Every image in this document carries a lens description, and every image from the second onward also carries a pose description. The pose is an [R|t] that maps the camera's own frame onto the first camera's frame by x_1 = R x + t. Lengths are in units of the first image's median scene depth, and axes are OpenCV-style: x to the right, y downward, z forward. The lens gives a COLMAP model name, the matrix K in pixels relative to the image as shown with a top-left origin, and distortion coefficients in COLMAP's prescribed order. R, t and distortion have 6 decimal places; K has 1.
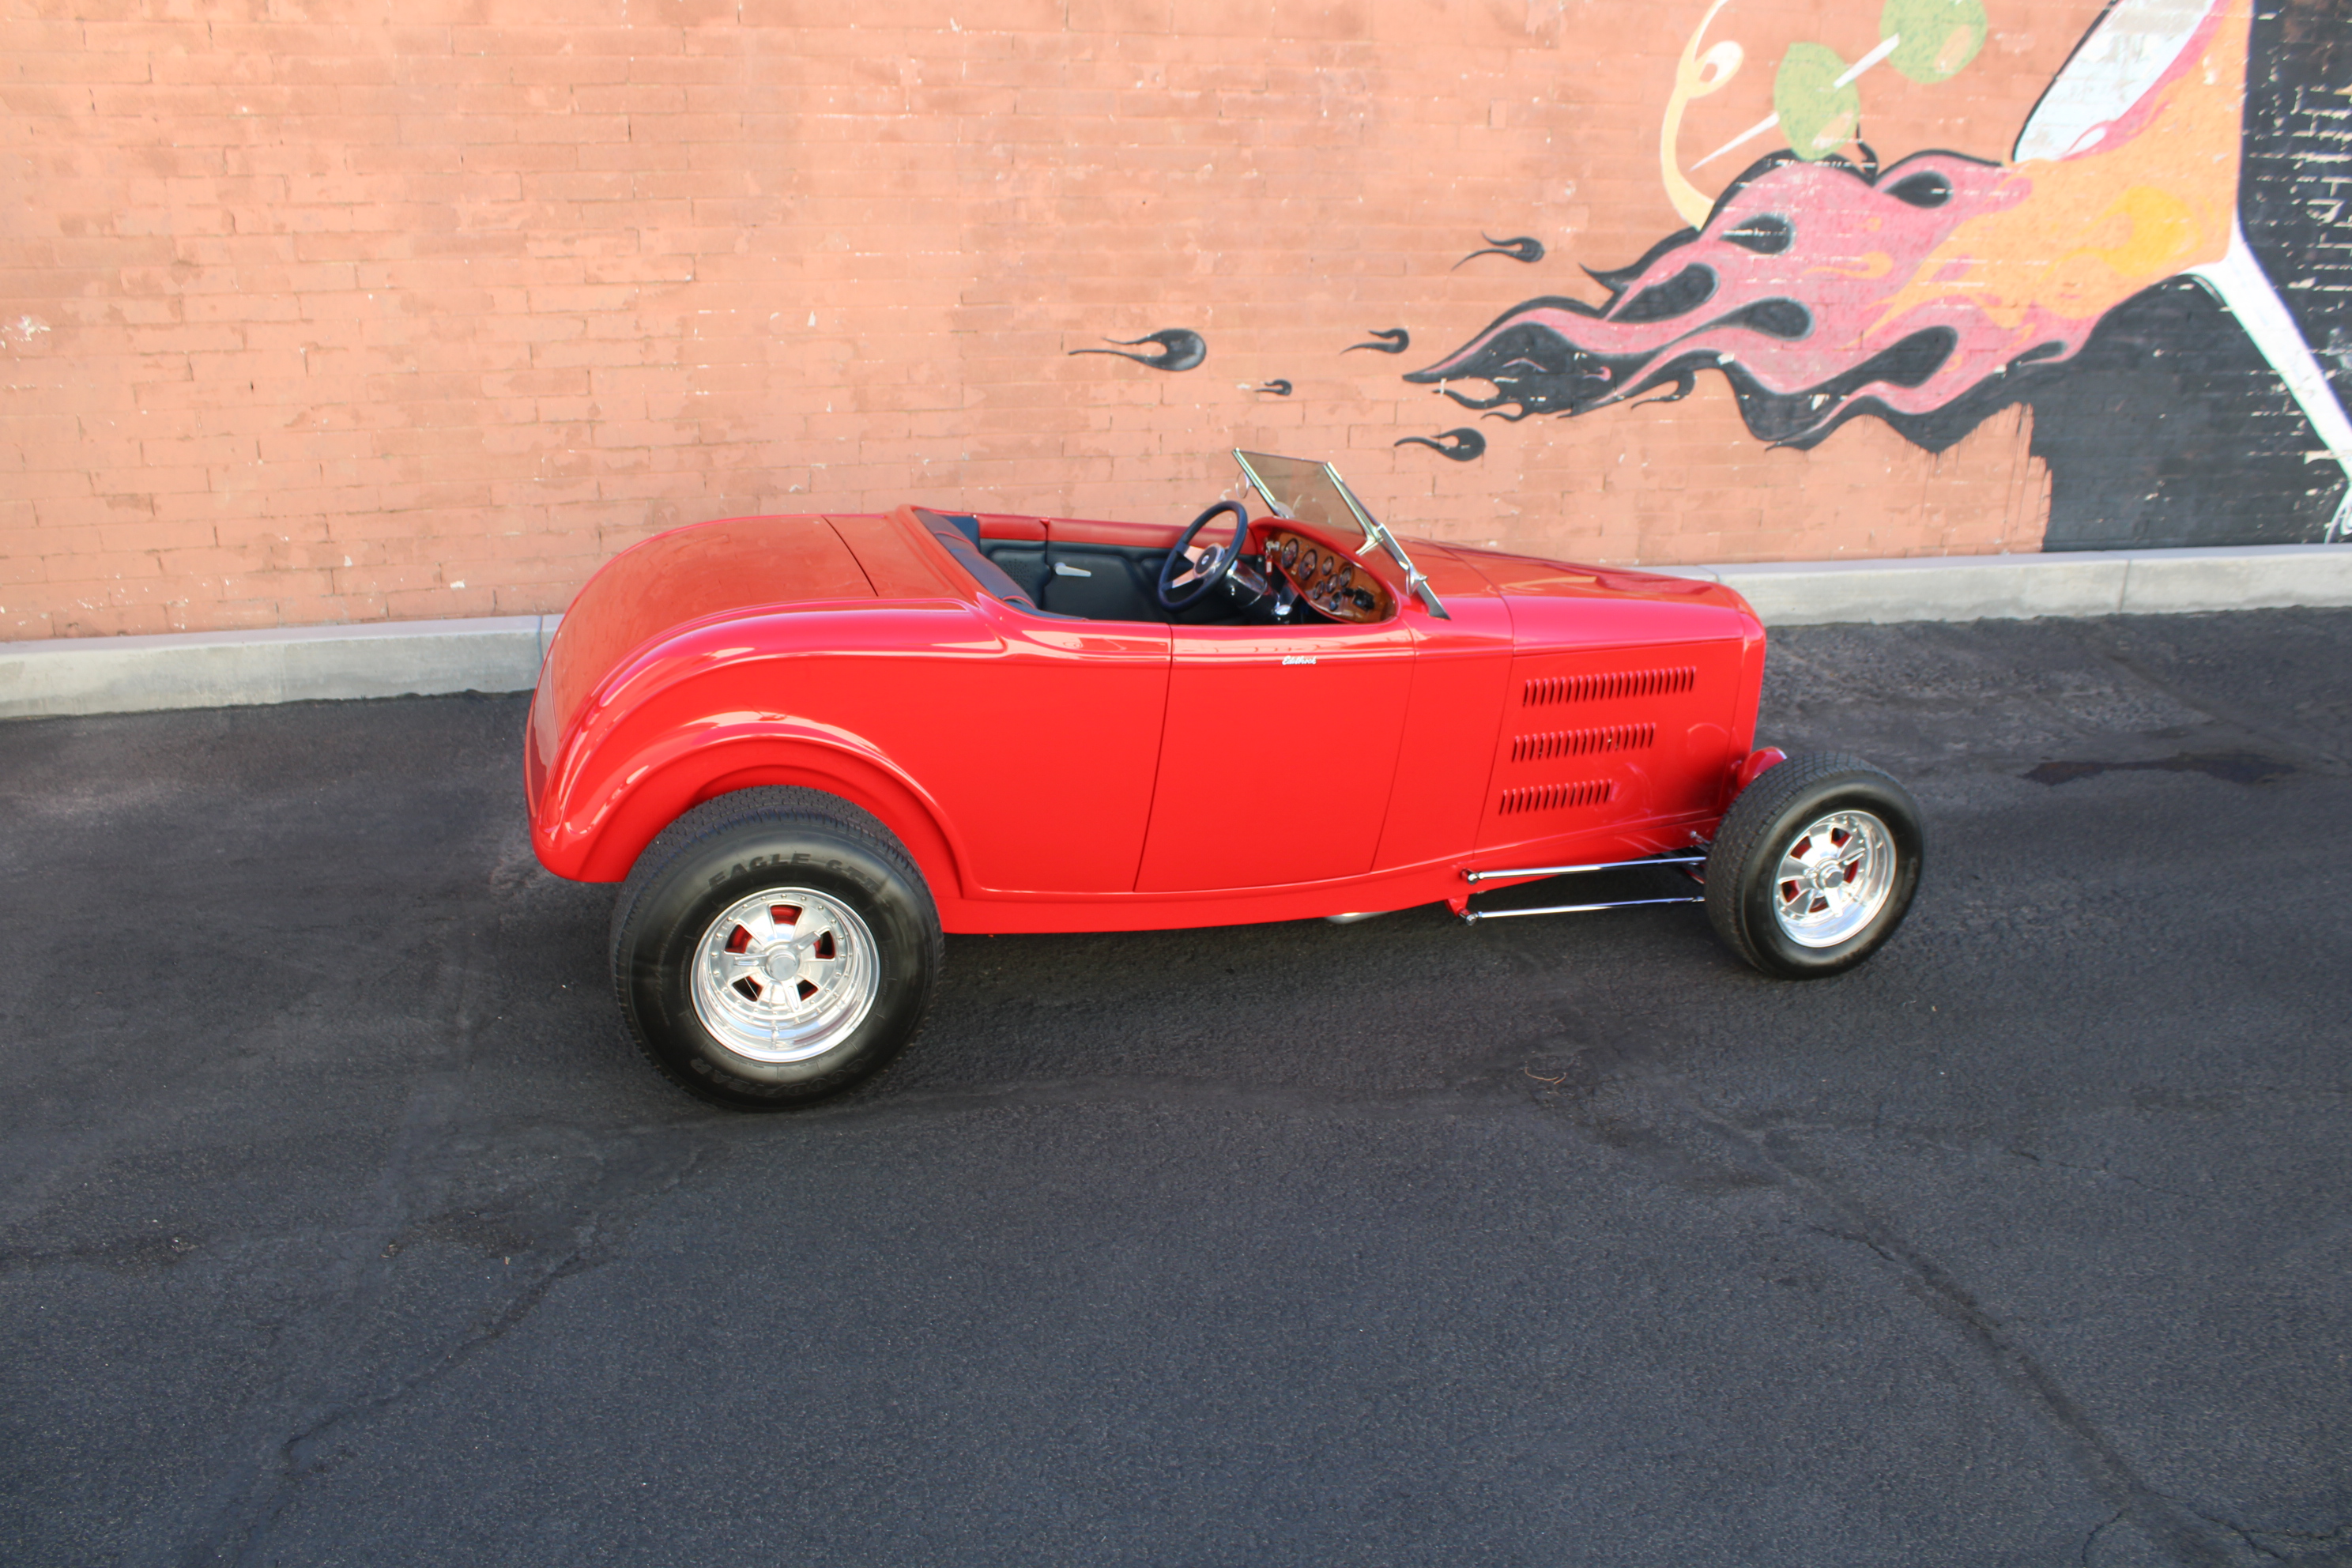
lens RADIAL K [[1946.3, 0, 1153.3], [0, 1946.3, 787.1], [0, 0, 1]] dist [-0.184139, 0.156570]
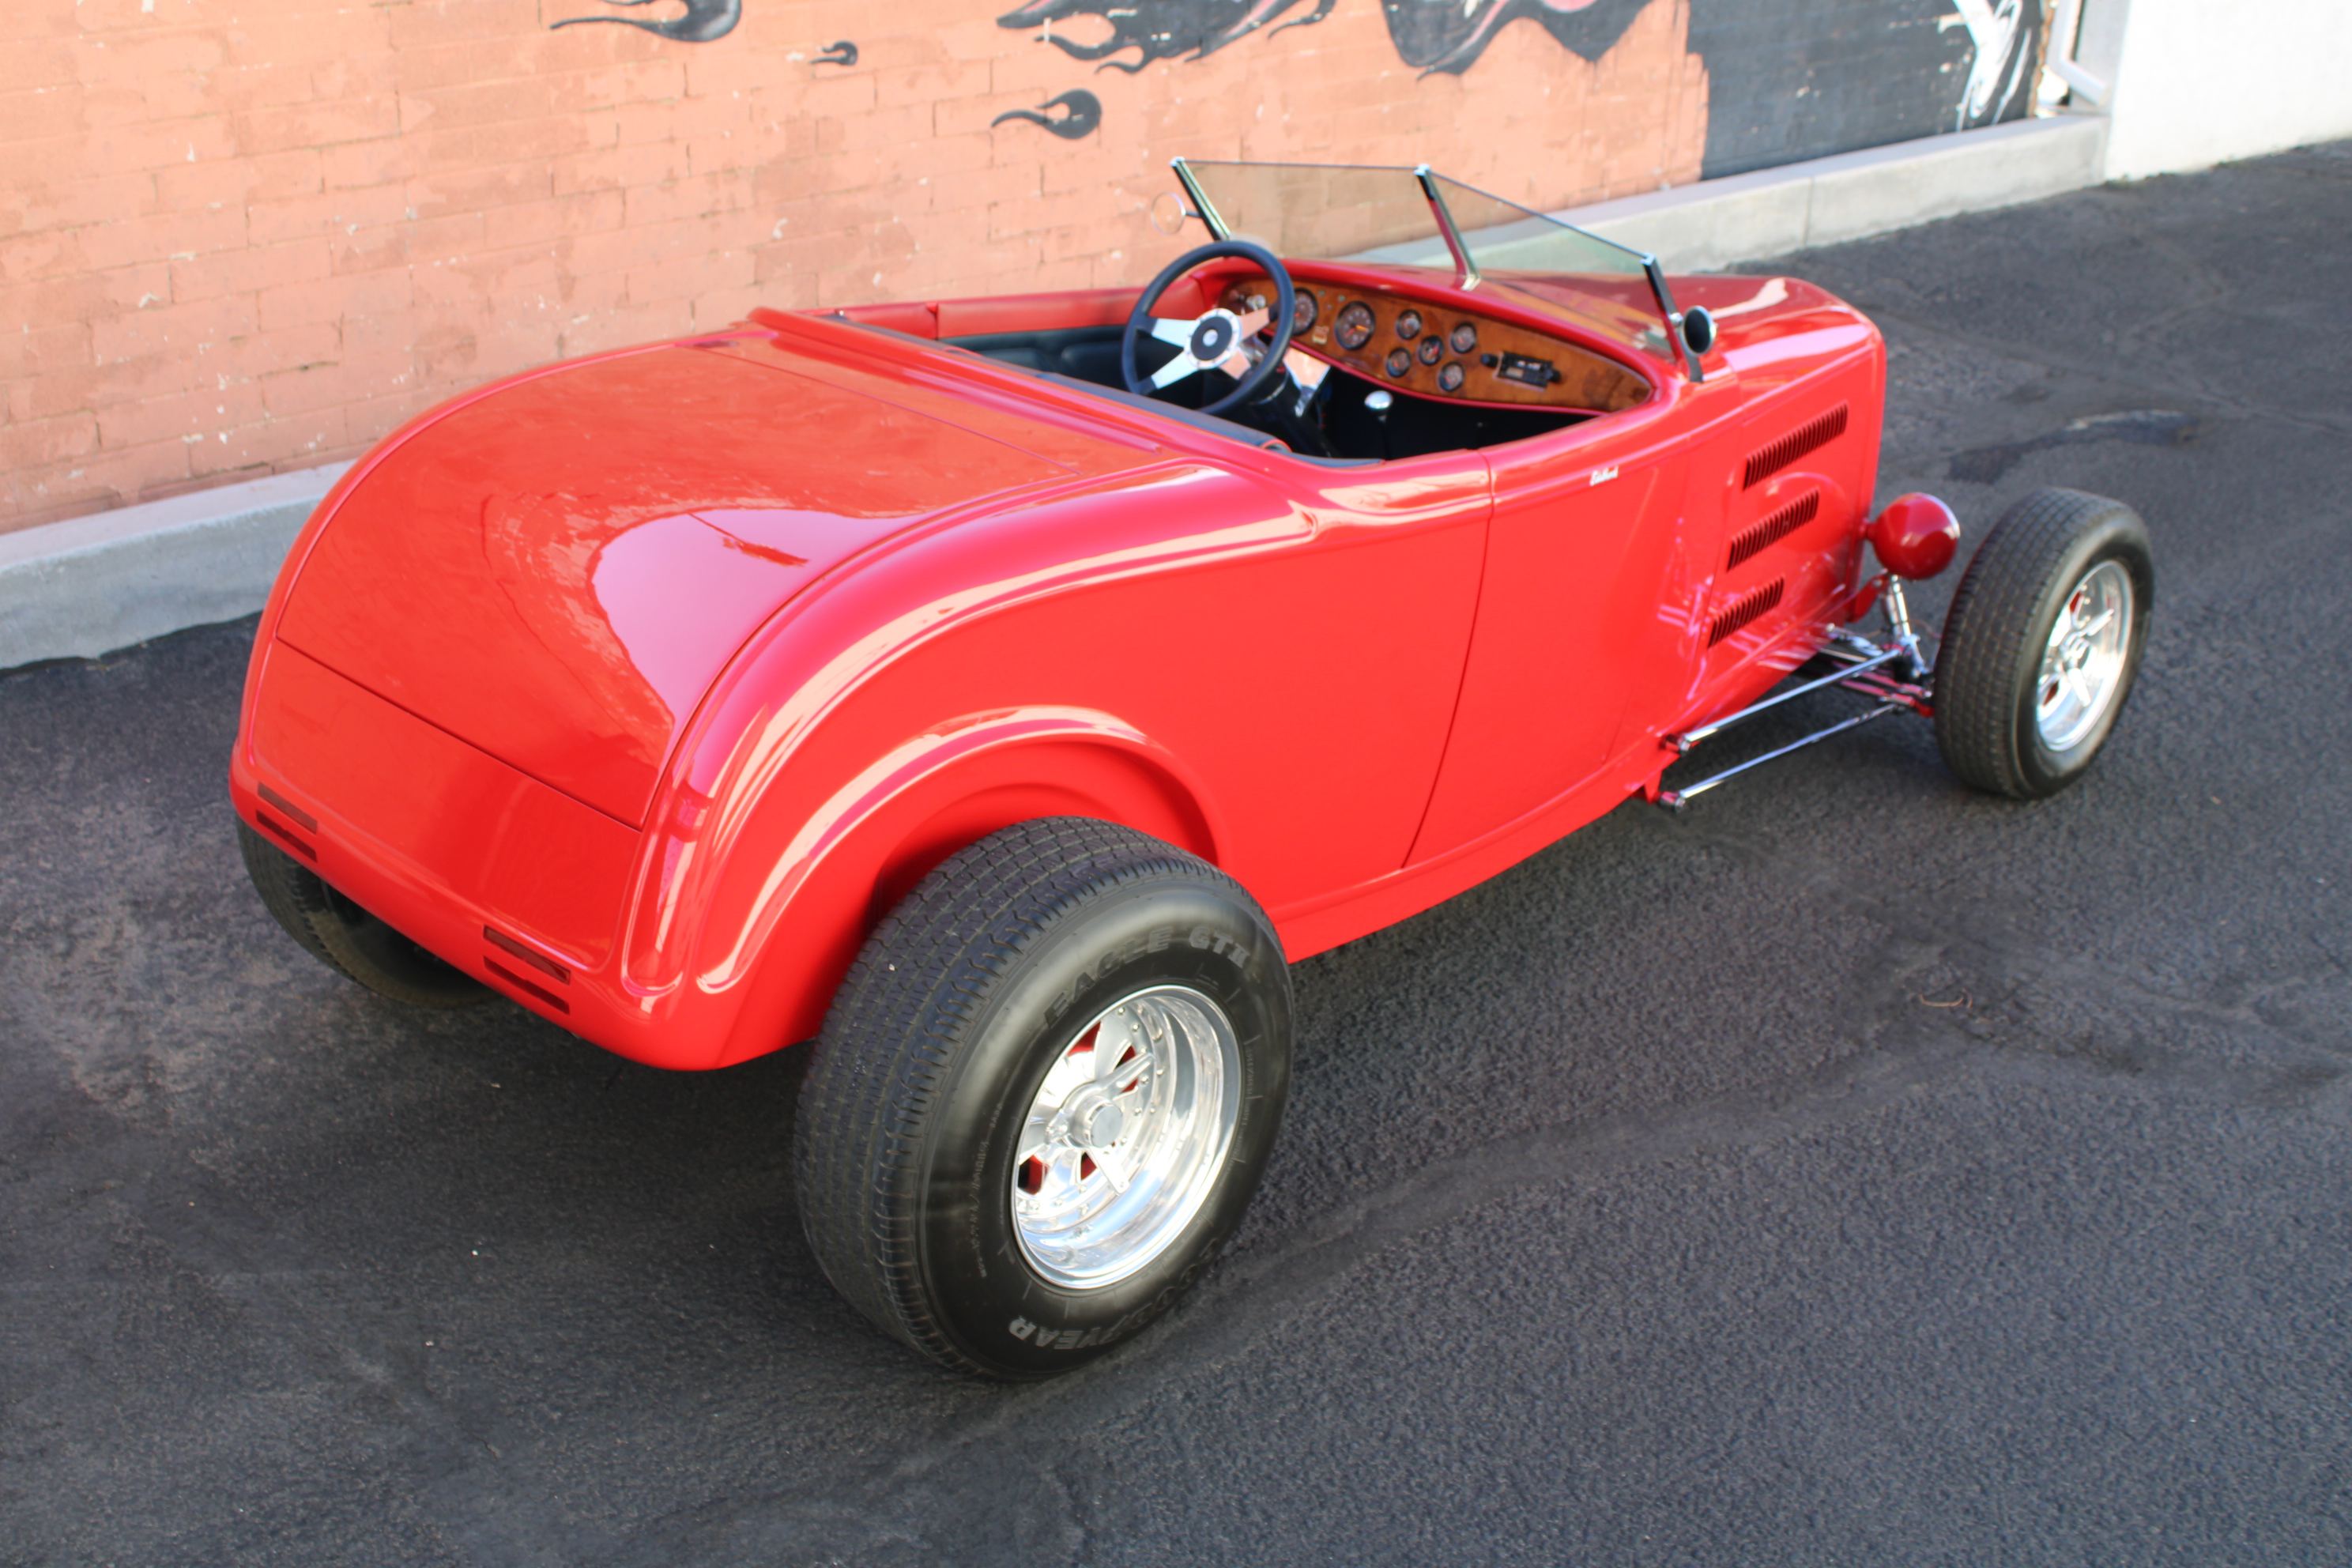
lens RADIAL K [[2673.4, 0, 1146.2], [0, 2673.4, 795.0], [0, 0, 1]] dist [-0.132161, 0.178245]
pose [[0.883234, -0.197406, 0.425356, -0.282116], [0.160539, 0.979553, 0.121254, -0.056071], [-0.440595, -0.038809, 0.896866, 0.151942]]
